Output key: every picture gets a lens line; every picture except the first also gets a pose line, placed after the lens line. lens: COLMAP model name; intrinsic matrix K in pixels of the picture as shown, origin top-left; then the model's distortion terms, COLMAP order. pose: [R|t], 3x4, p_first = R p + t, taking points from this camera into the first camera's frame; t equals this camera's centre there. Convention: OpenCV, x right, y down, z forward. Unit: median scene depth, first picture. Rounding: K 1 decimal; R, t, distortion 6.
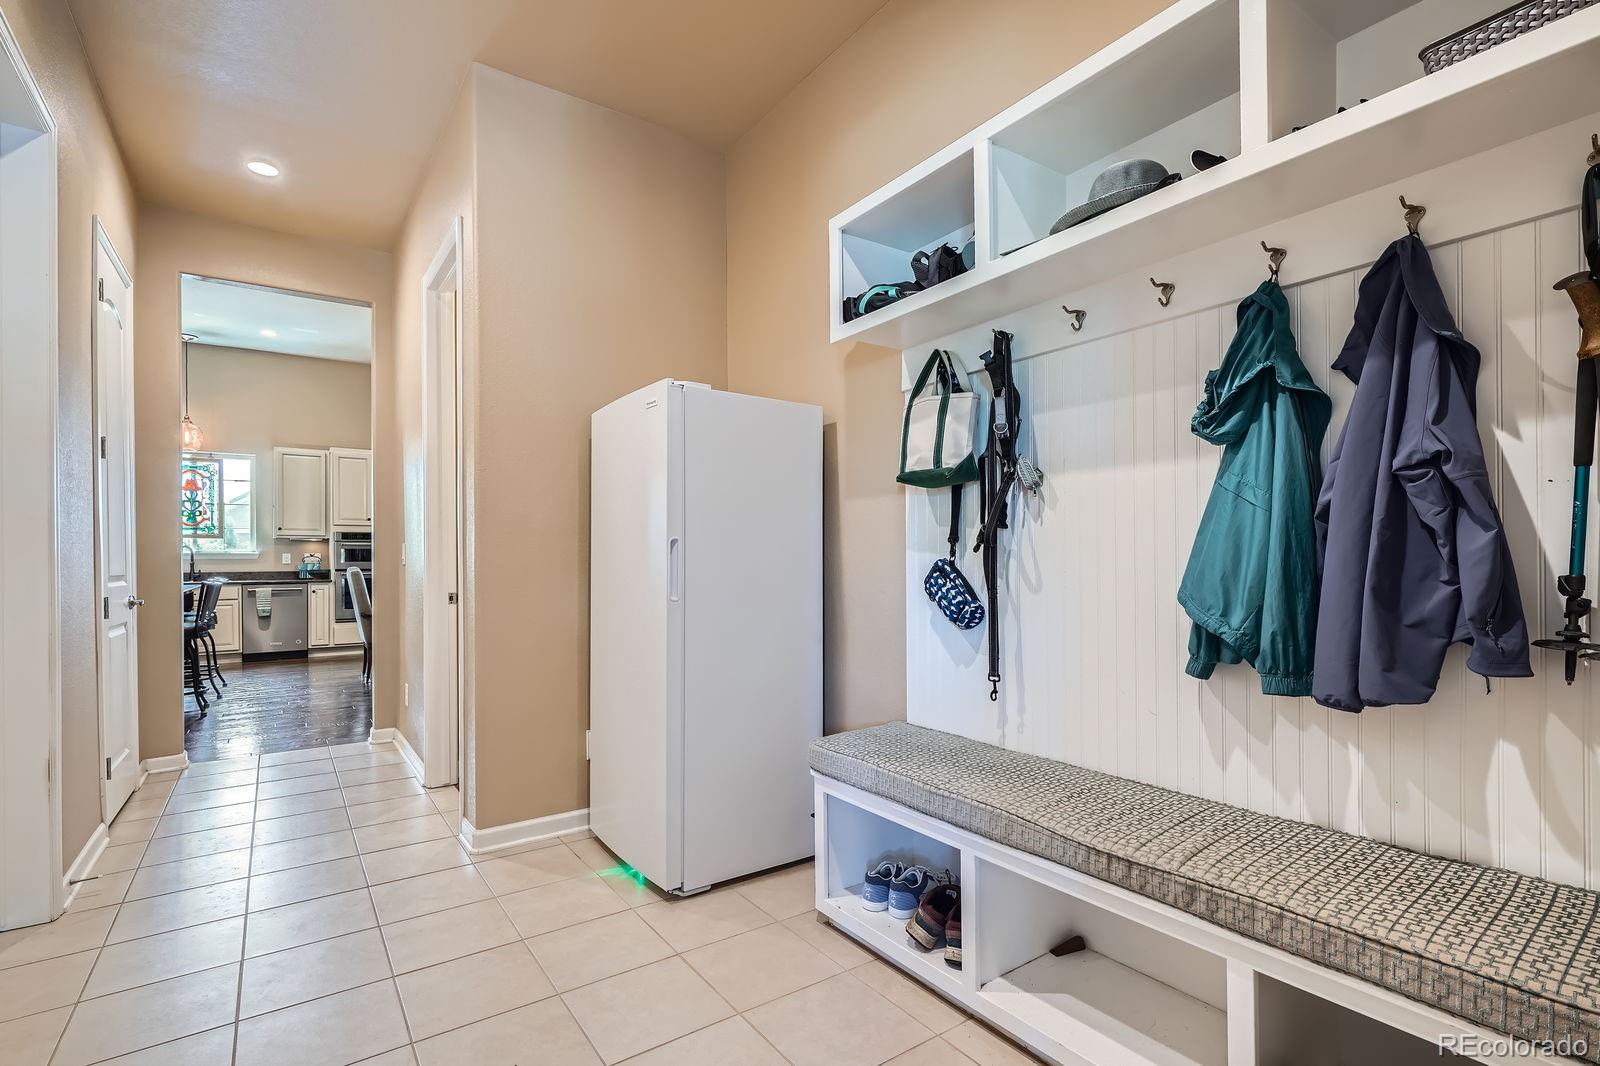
lens RADIAL K [[754.8, 0, 795.9], [0, 754.8, 561.7], [0, 0, 1]] dist [-0.001654, -0.000693]
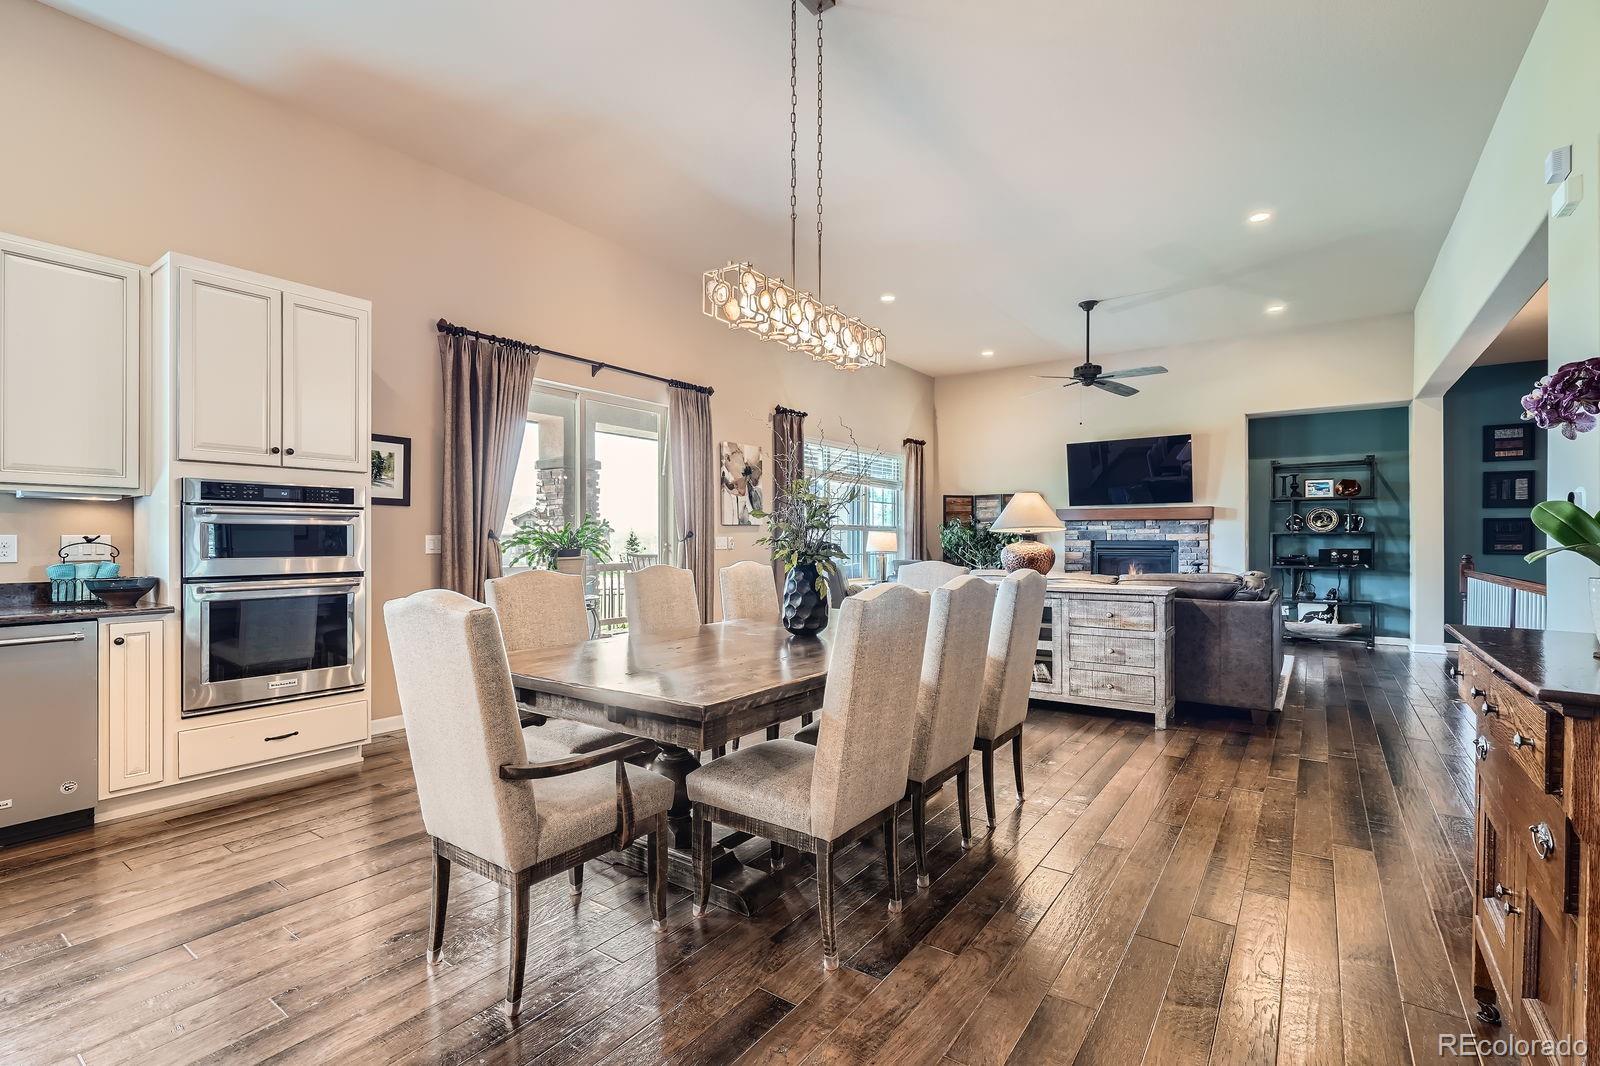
lens RADIAL K [[726.5, 0, 798.3], [0, 726.5, 535.8], [0, 0, 1]] dist [0.002417, -0.000874]
pose [[0.941166, 0.007703, 0.337856, -0.448242], [-0.006452, 0.999968, -0.004824, -0.011244], [-0.337882, 0.002361, 0.941185, 0.558295]]
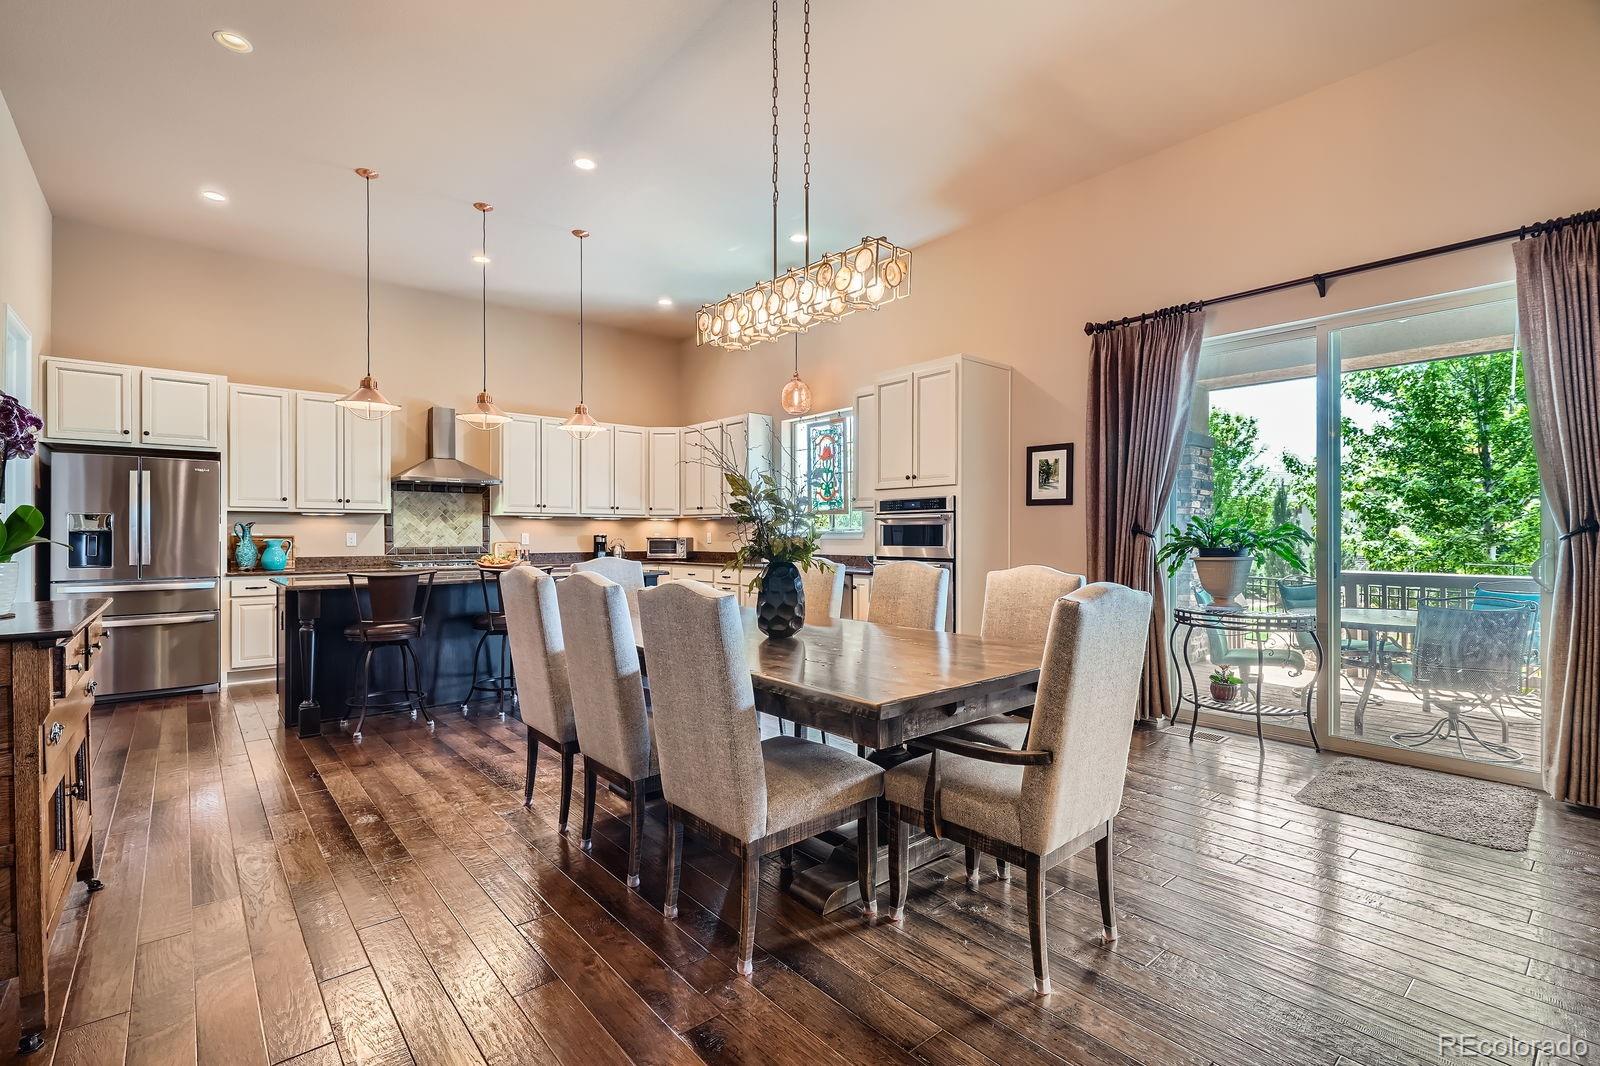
lens RADIAL K [[731.1, 0, 799.4], [0, 731.1, 544.0], [0, 0, 1]] dist [0.004748, -0.001258]
pose [[0.099317, 0.018689, -0.994880, 0.027108], [0.000659, 0.999822, 0.018848, -0.013361], [0.995056, -0.002528, 0.099287, 0.877688]]
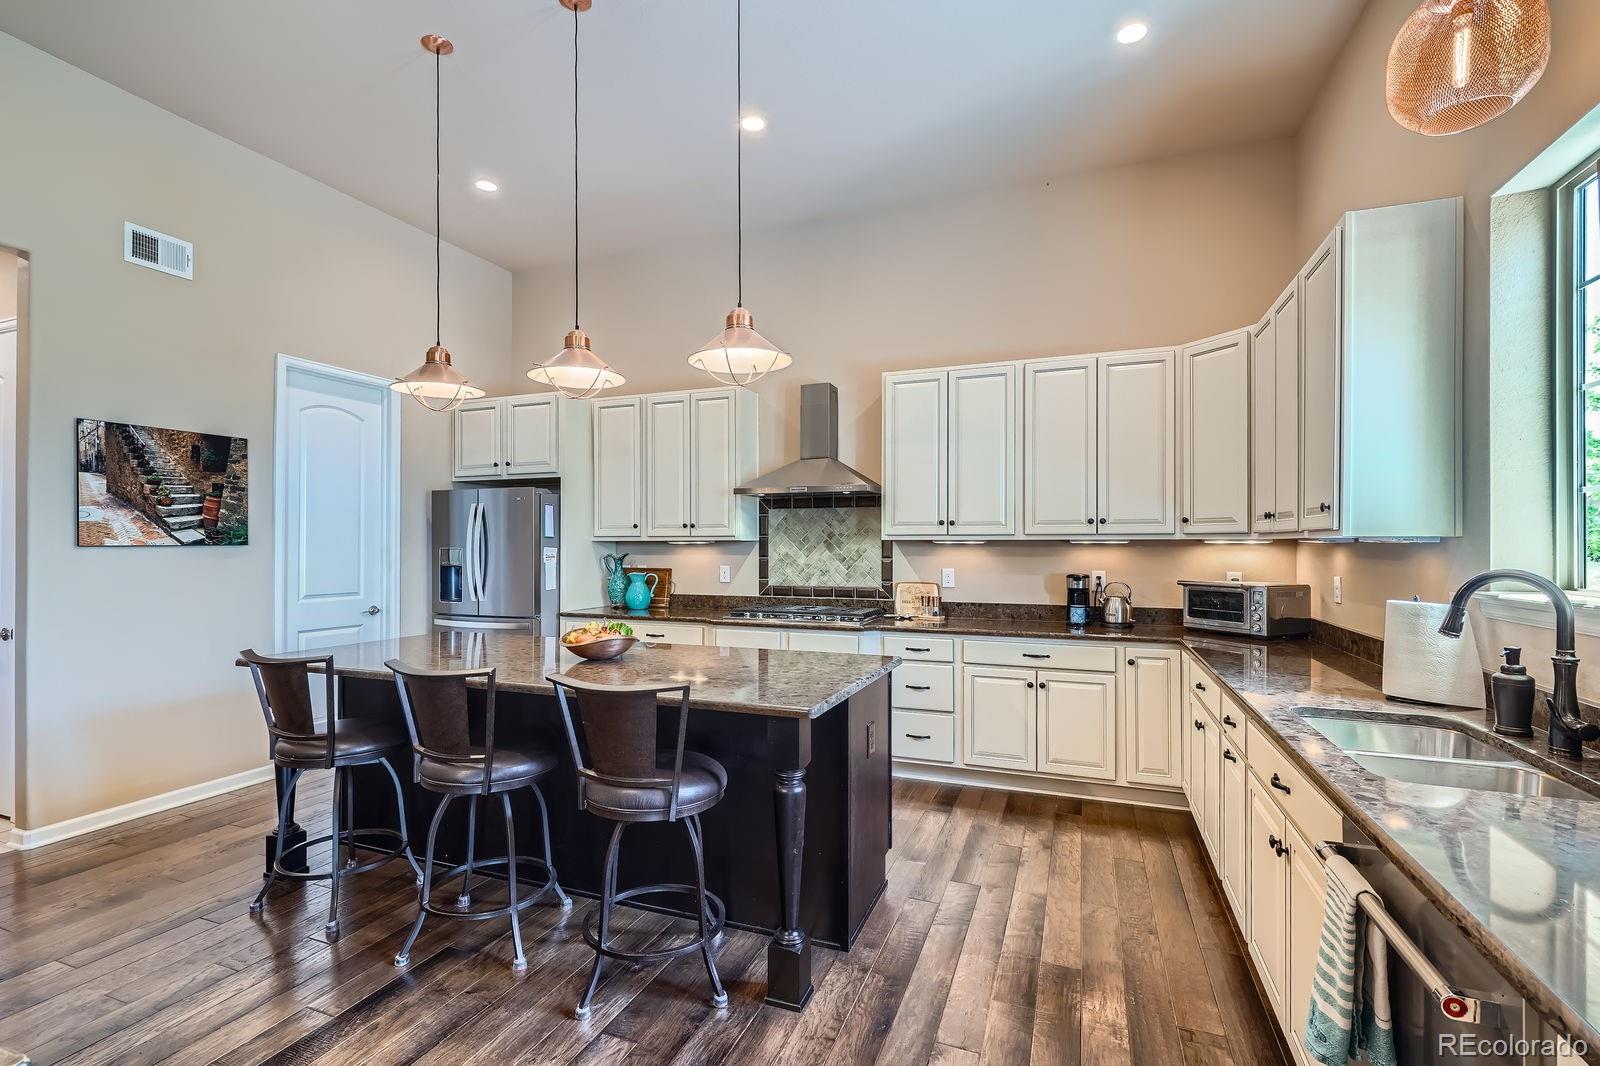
lens RADIAL K [[731.1, 0, 799.4], [0, 731.1, 544.0], [0, 0, 1]] dist [0.004748, -0.001258]
pose [[-0.831454, 0.006273, -0.555558, -0.517249], [0.006169, 0.999979, 0.002059, -0.029706], [0.555559, -0.001715, -0.831475, 1.020599]]
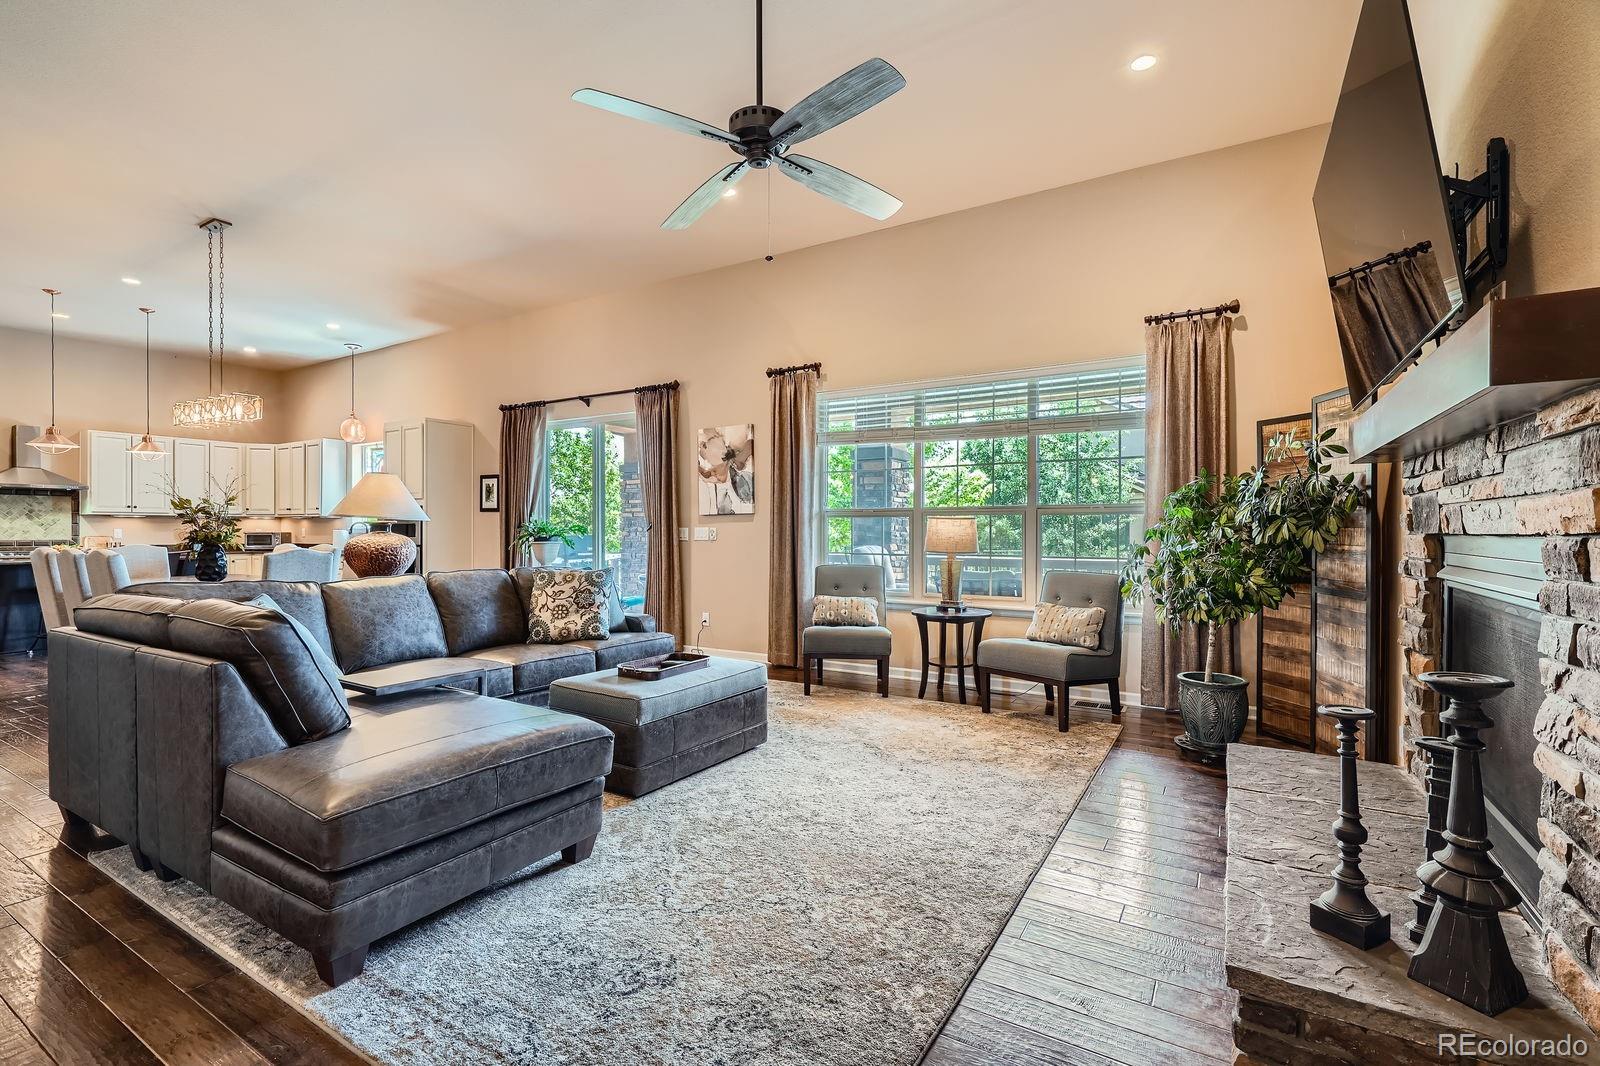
lens RADIAL K [[726.5, 0, 798.3], [0, 726.5, 535.8], [0, 0, 1]] dist [0.002417, -0.000874]
pose [[0.403615, 0.013590, -0.914828, 0.511868], [-0.000454, 0.999893, 0.014653, -0.015952], [0.914929, -0.005499, 0.403578, 1.127113]]
